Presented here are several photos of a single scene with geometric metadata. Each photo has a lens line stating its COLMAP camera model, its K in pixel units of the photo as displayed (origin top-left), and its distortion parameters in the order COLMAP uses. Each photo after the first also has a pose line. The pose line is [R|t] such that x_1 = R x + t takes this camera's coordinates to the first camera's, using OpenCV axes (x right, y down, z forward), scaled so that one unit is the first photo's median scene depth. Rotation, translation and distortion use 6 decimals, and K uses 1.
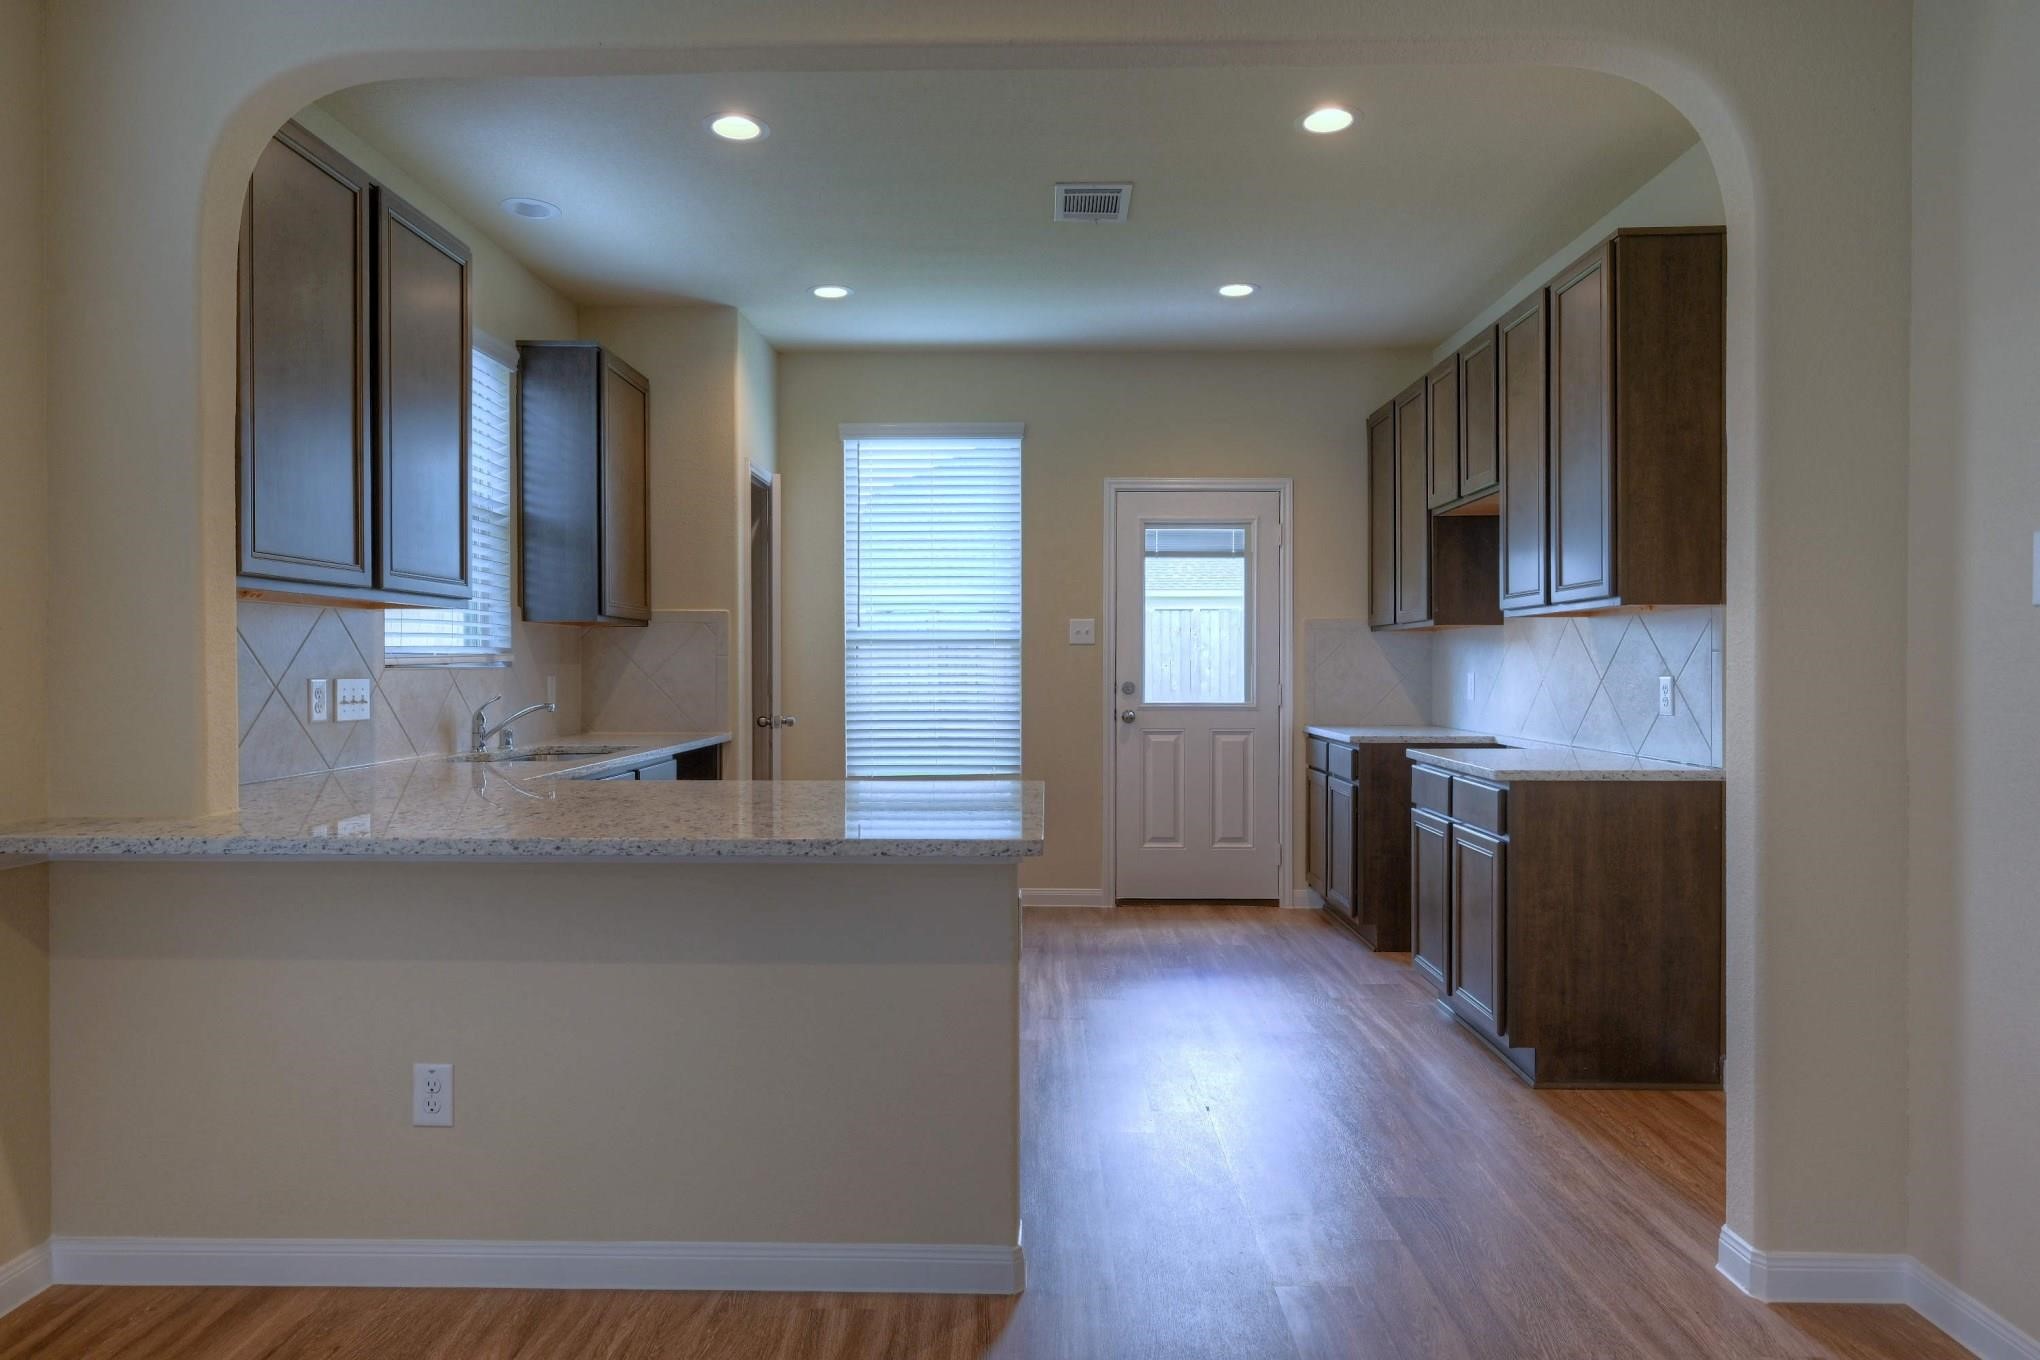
lens RADIAL K [[1147.5, 0, 1005.3], [0, 1147.5, 671.2], [0, 0, 1]] dist [-0.002221, -0.000021]
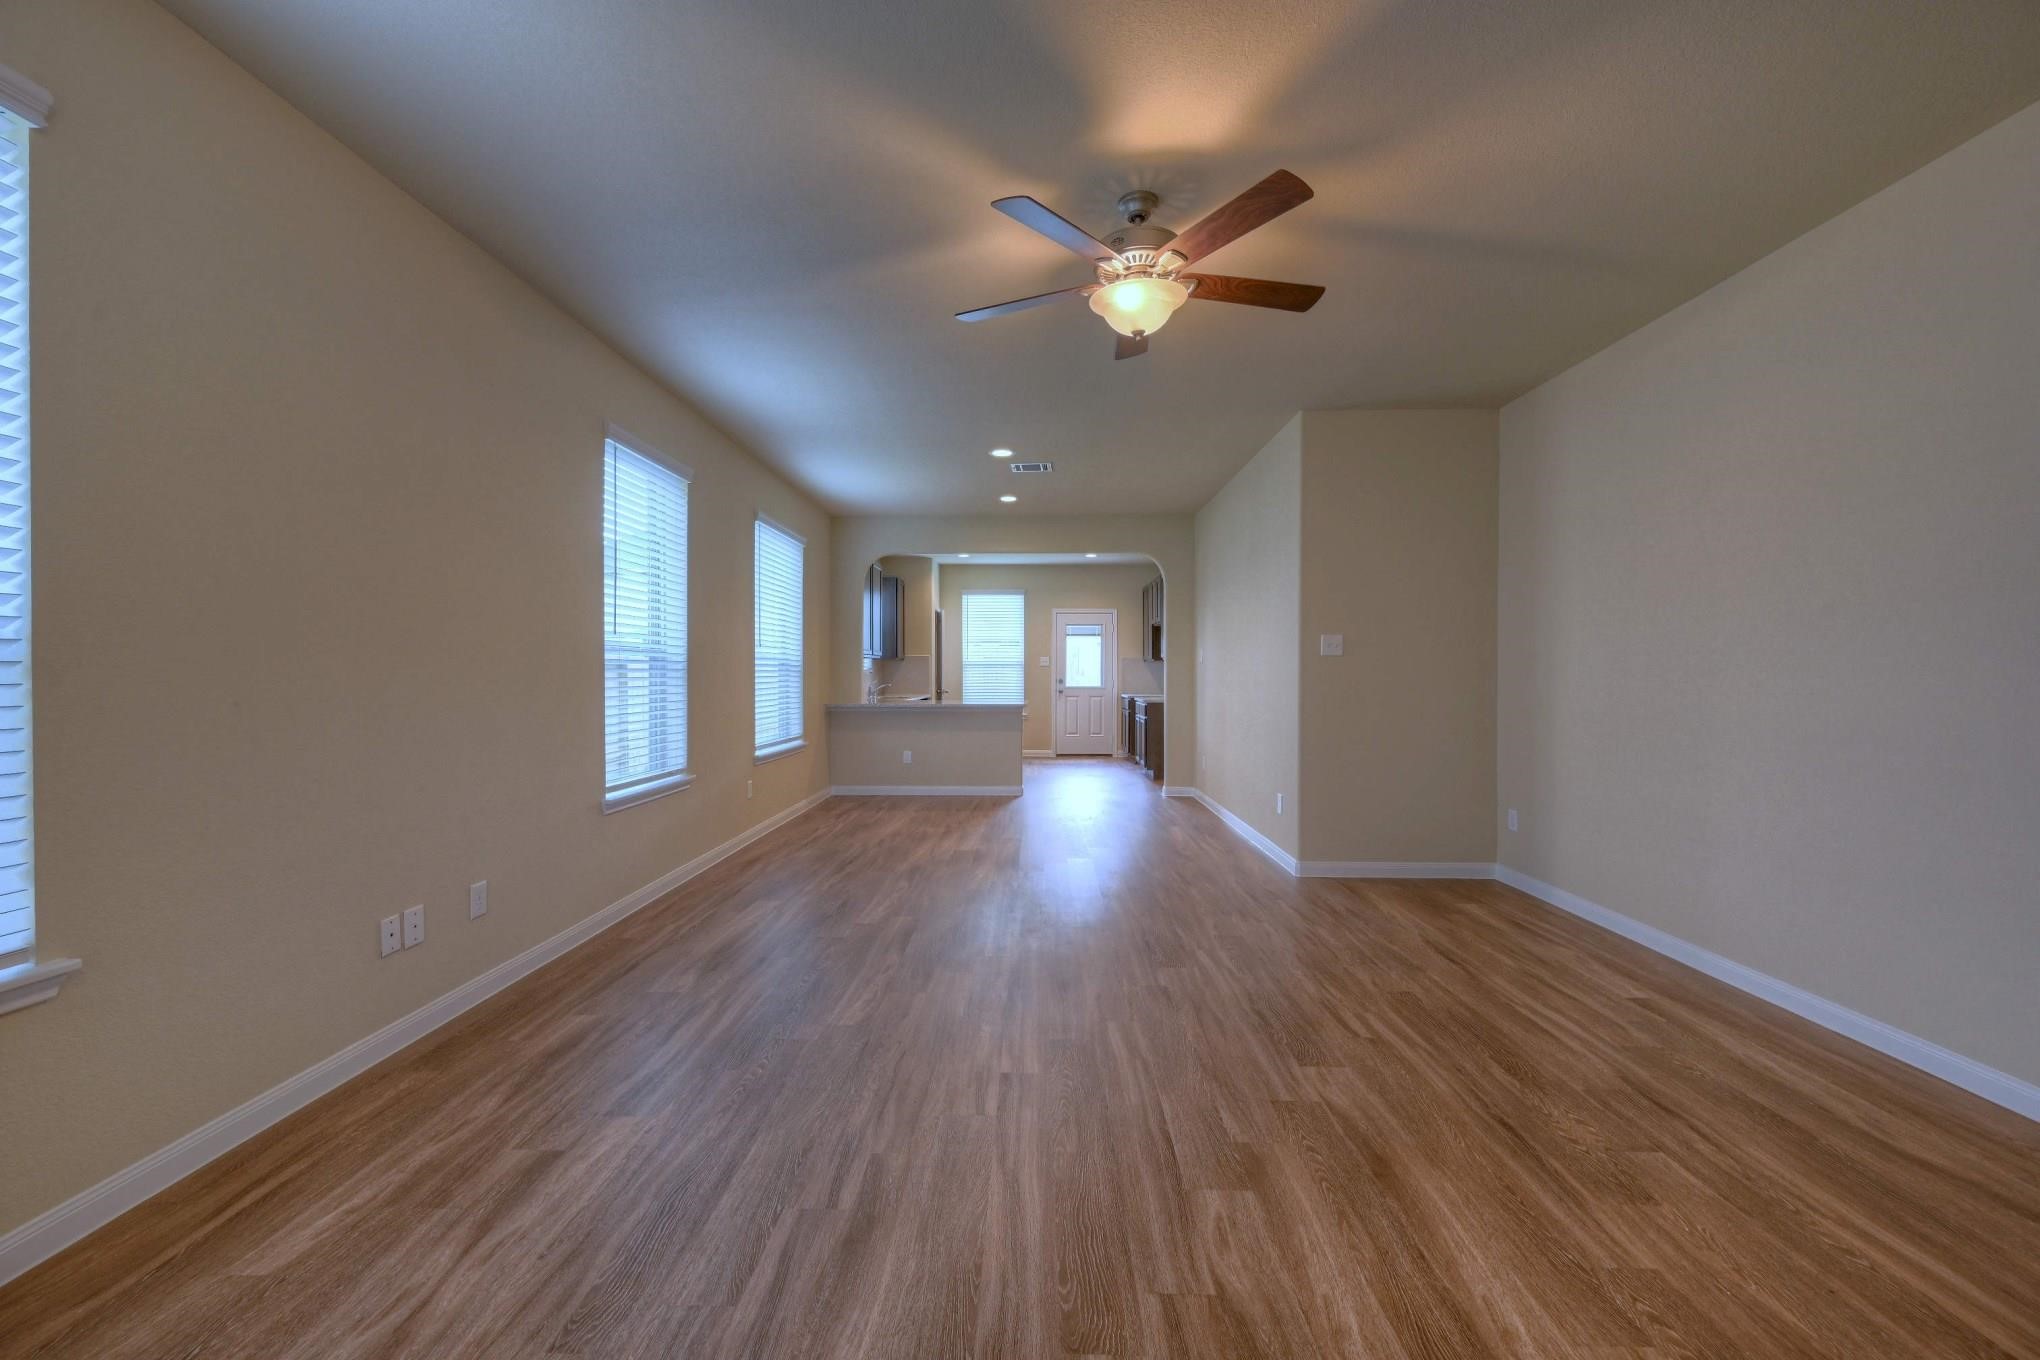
lens RADIAL K [[835.1, 0, 1018.3], [0, 835.1, 677.1], [0, 0, 1]] dist [-0.001579, -0.000068]
pose [[1.000000, -0.000174, 0.000235, -0.001367], [0.000174, 0.999999, -0.001111, 0.007502], [-0.000235, 0.001111, 0.999999, -1.220275]]
